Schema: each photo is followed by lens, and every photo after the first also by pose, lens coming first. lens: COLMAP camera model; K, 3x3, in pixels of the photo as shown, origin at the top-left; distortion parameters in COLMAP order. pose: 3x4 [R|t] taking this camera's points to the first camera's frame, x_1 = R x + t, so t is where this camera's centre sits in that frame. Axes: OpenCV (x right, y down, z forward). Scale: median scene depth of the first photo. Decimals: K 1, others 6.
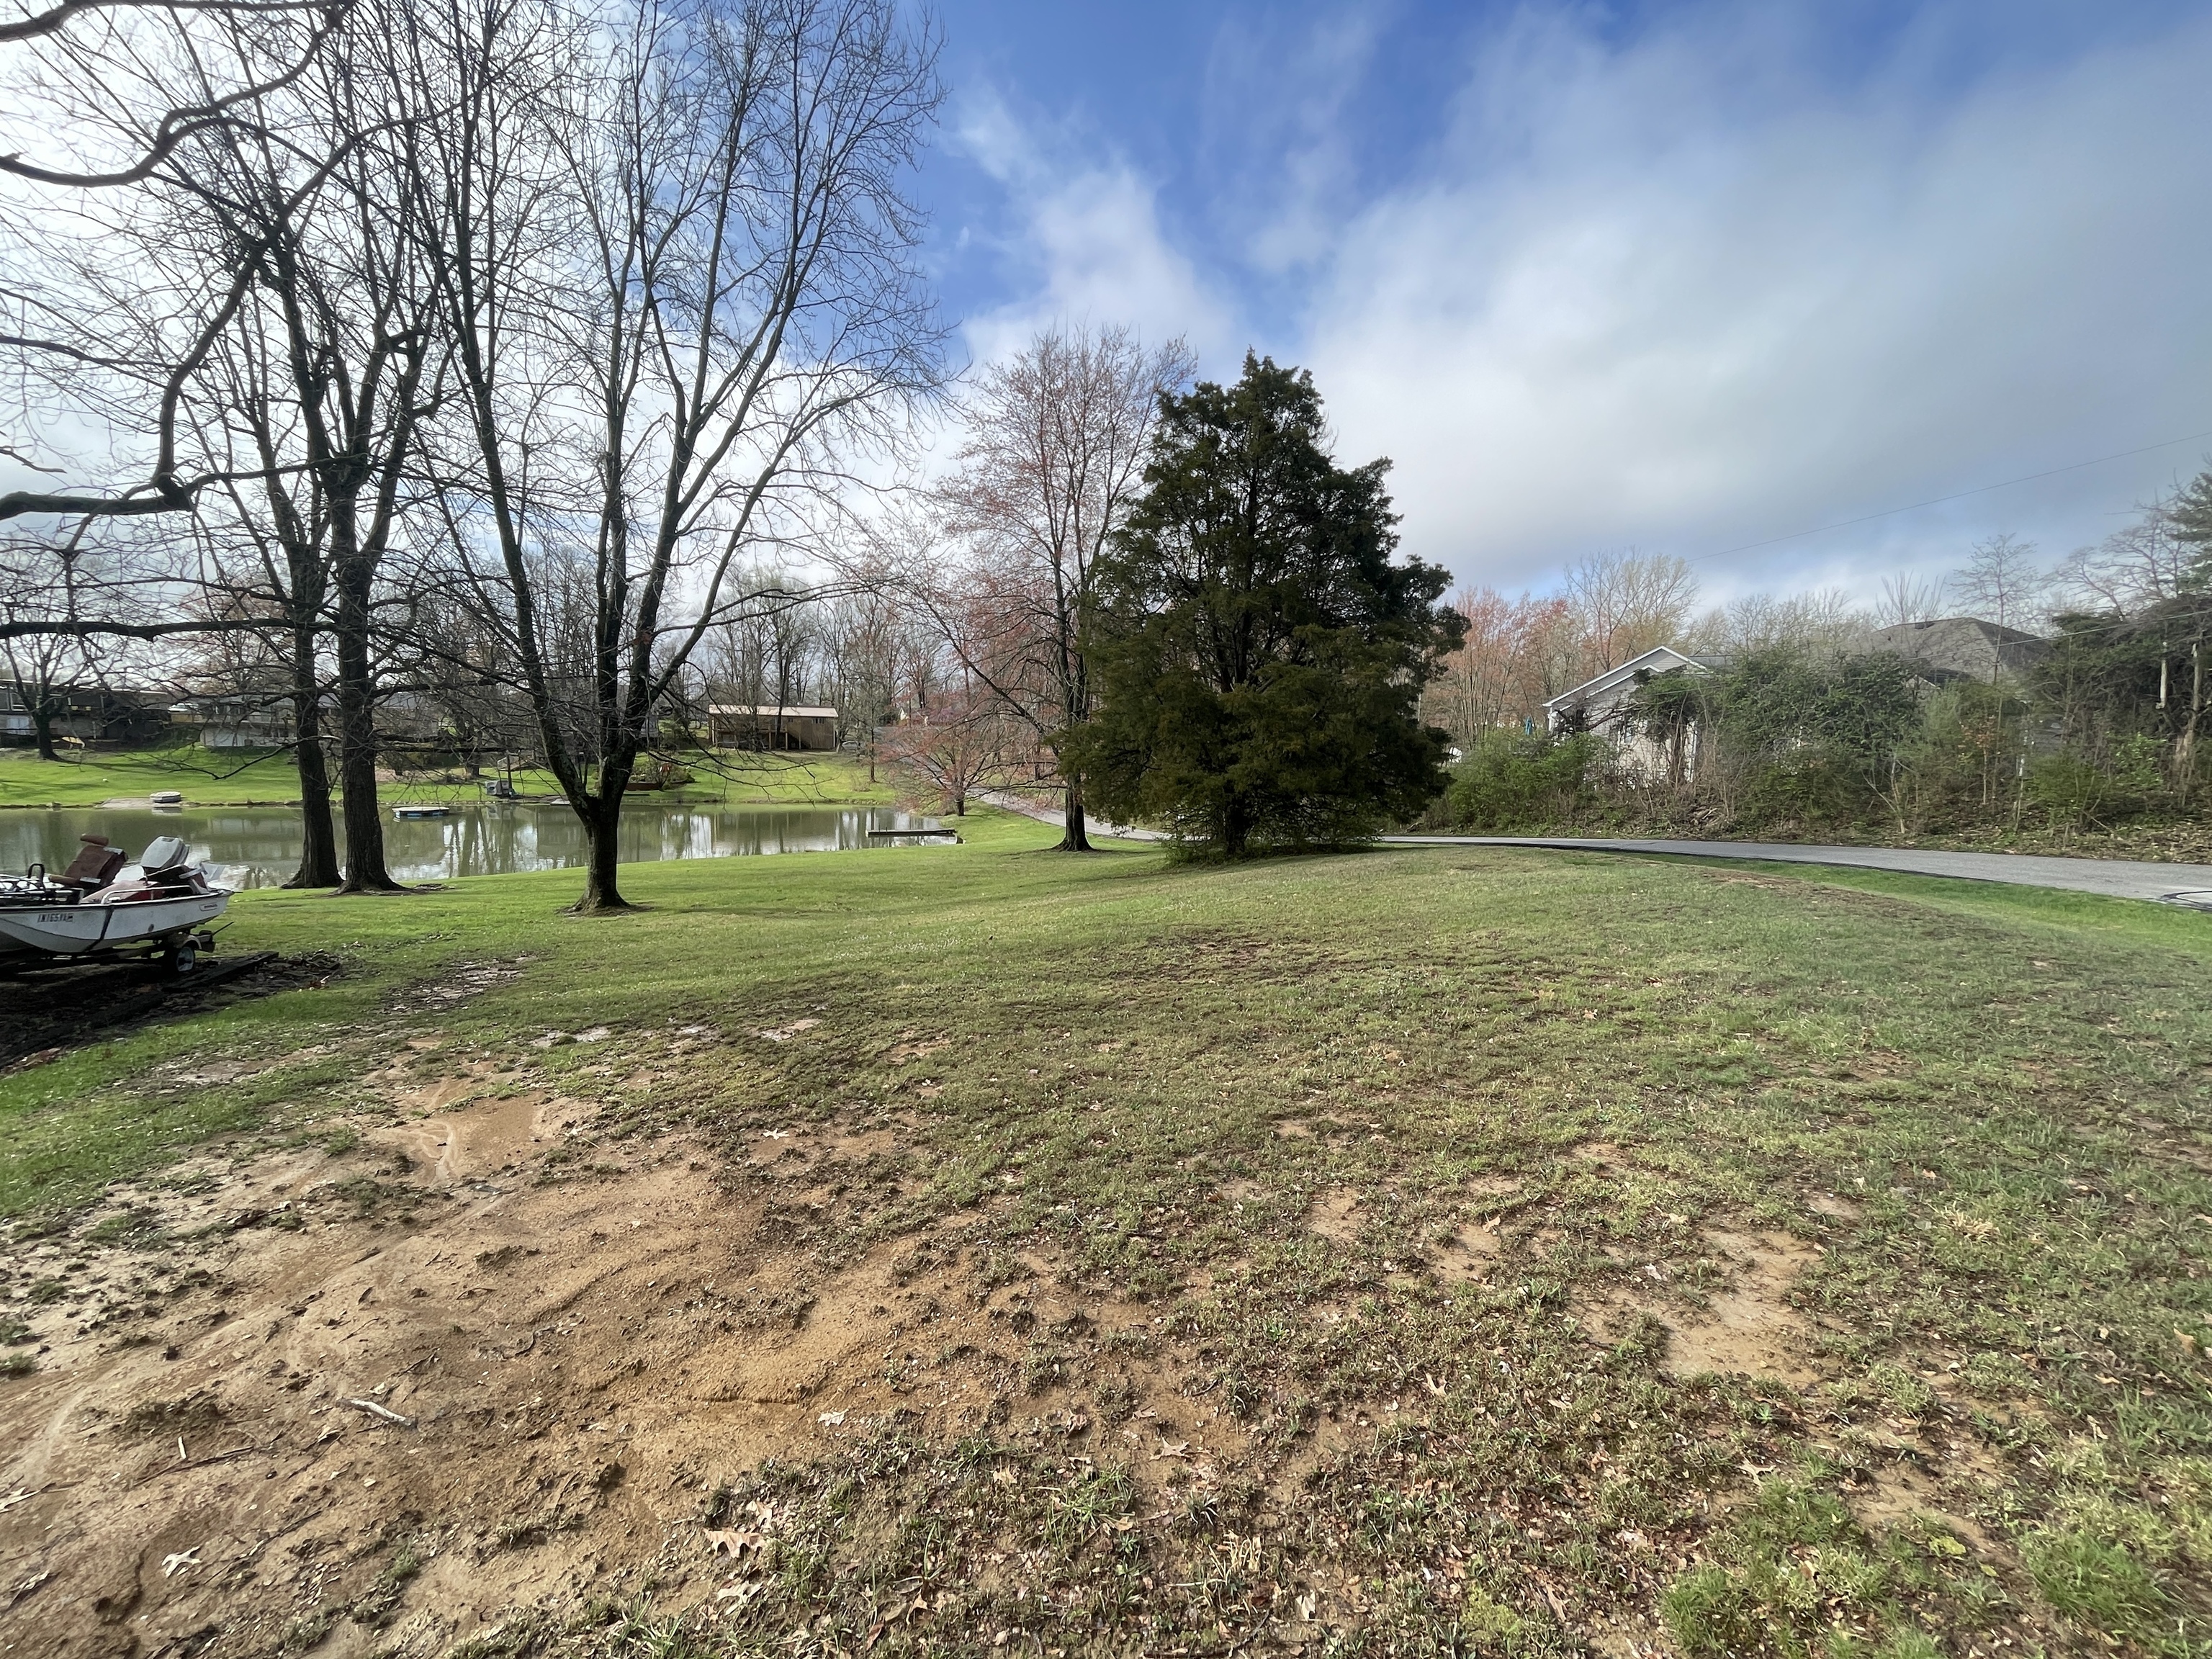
lens RADIAL K [[910.2, 0, 1106.0], [0, 910.2, 829.5], [0, 0, 1]] dist [0.000097, -0.000996]
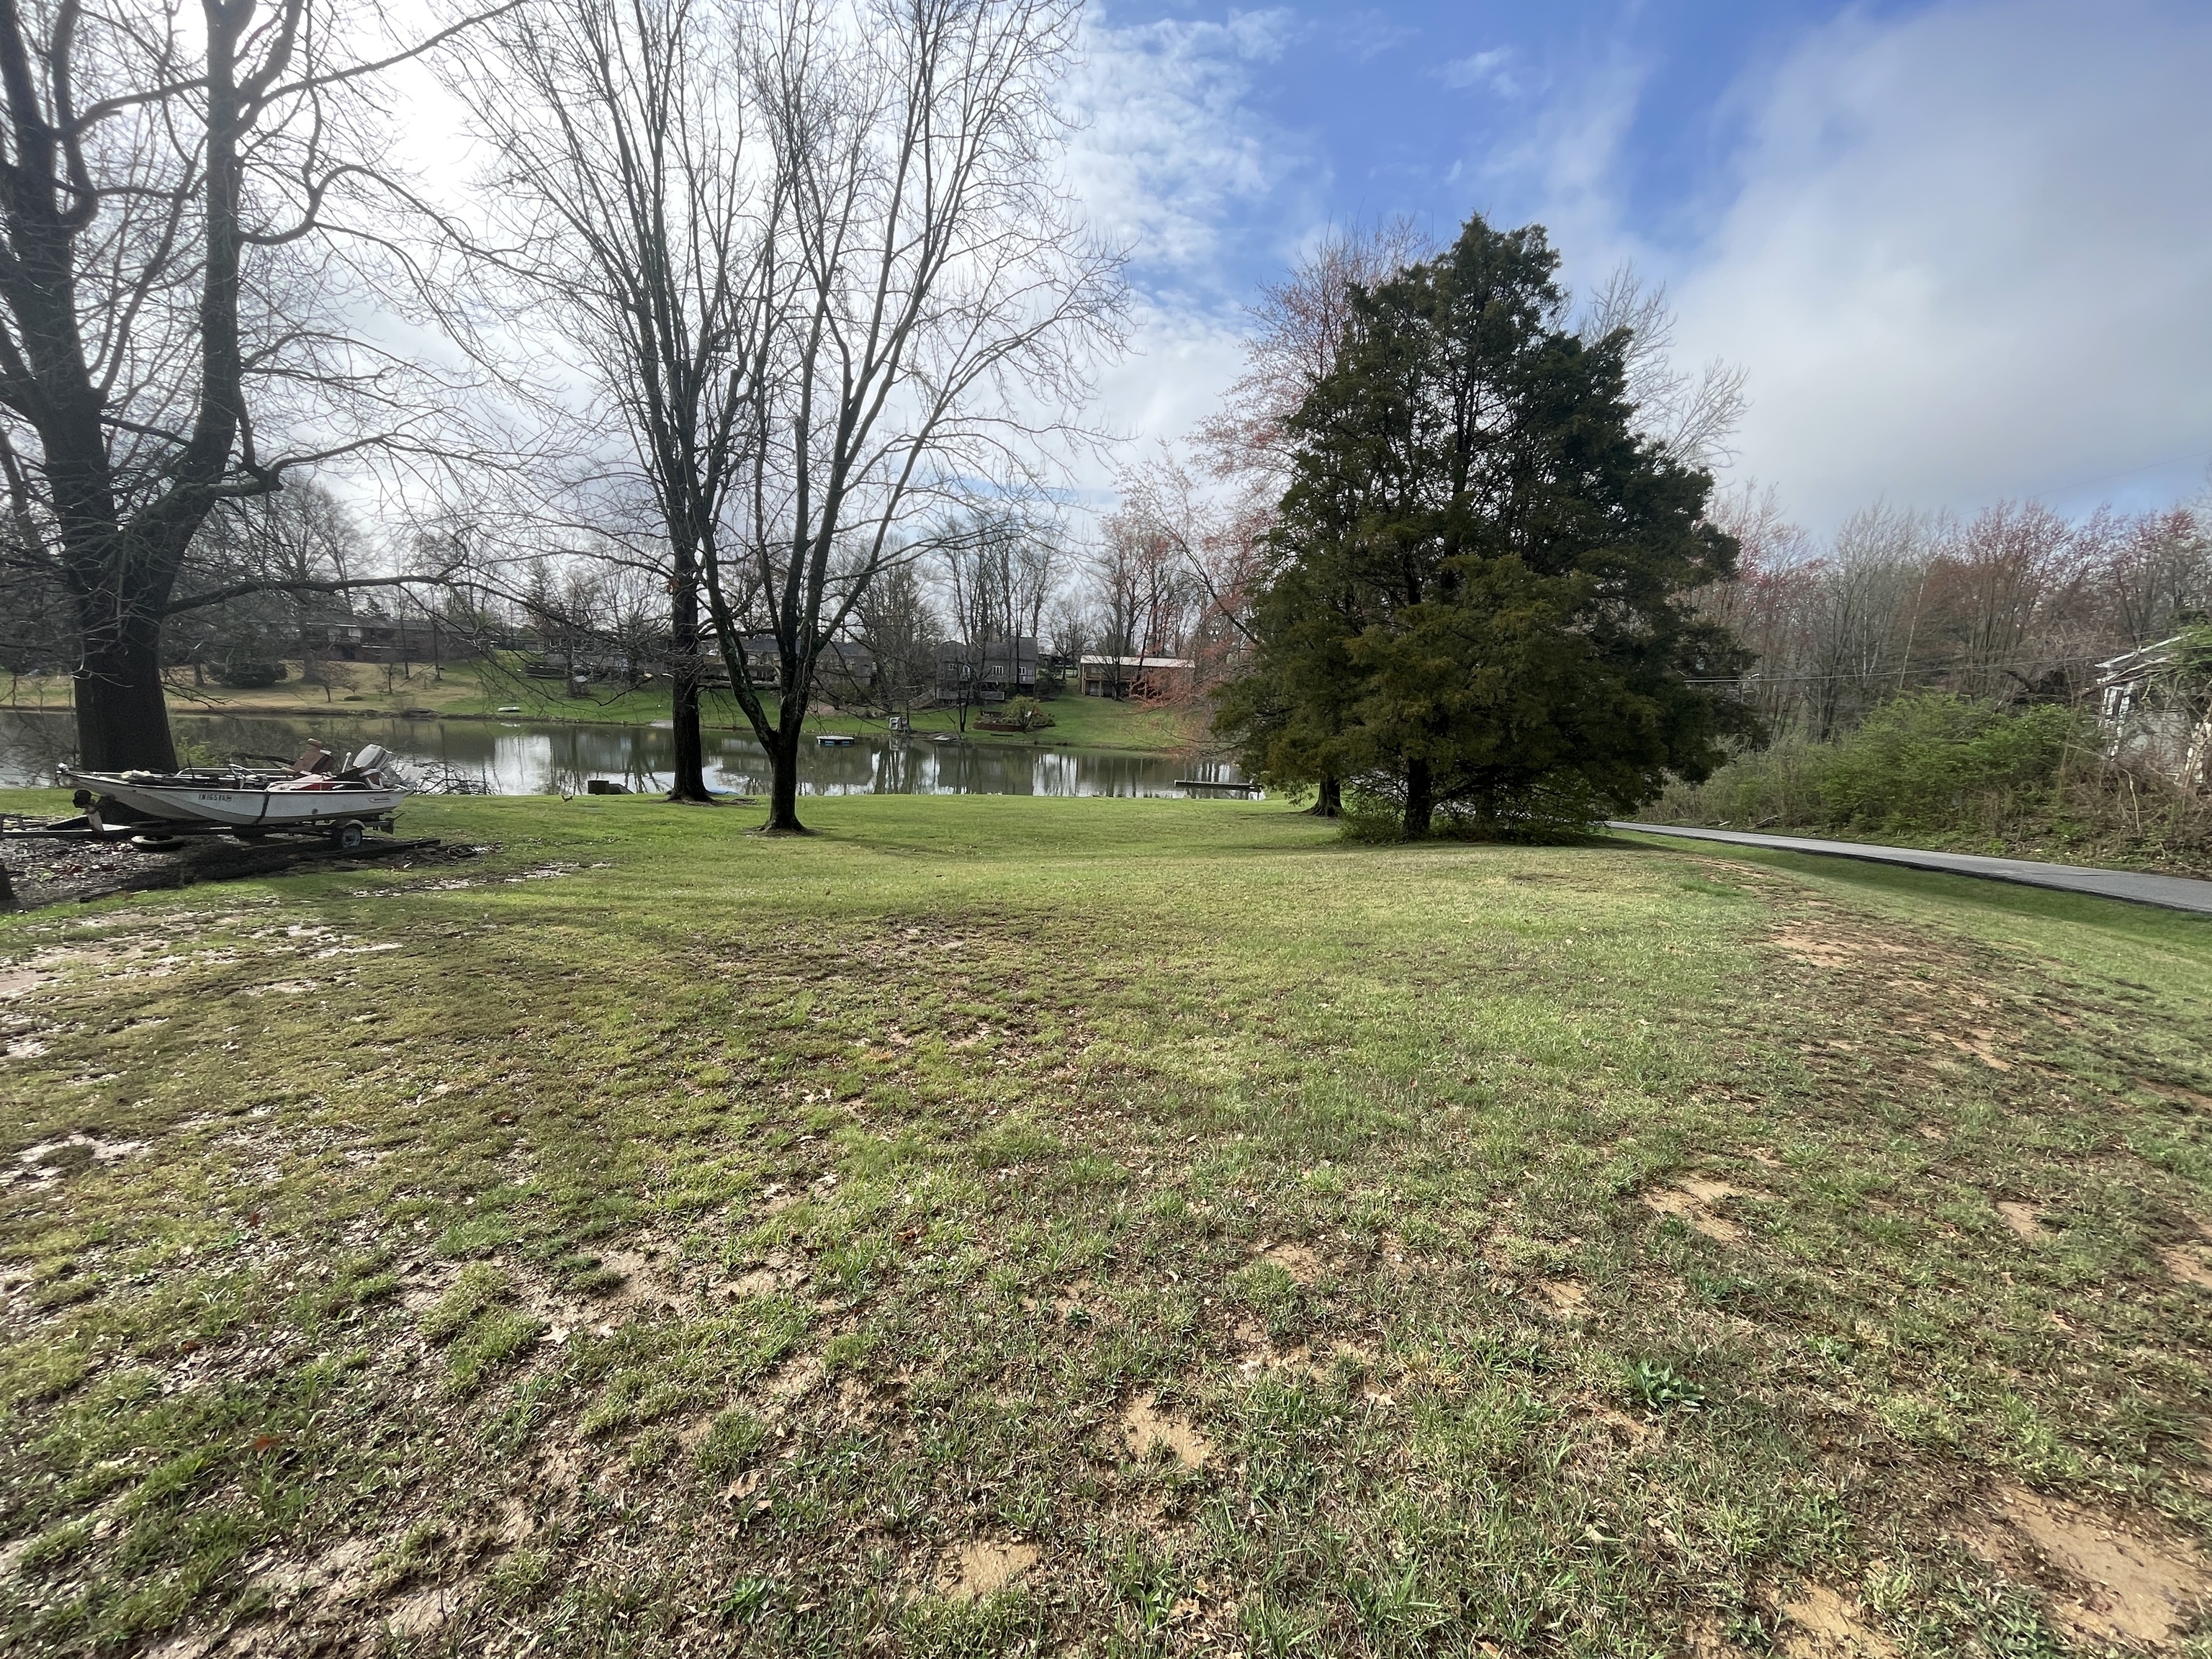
lens RADIAL K [[910.2, 0, 1106.0], [0, 910.2, 829.5], [0, 0, 1]] dist [0.000097, -0.000996]
pose [[0.905401, 0.088954, -0.415133, 0.203946], [-0.067965, 0.995562, 0.065096, -0.011048], [0.419081, -0.030723, 0.907429, 0.095020]]
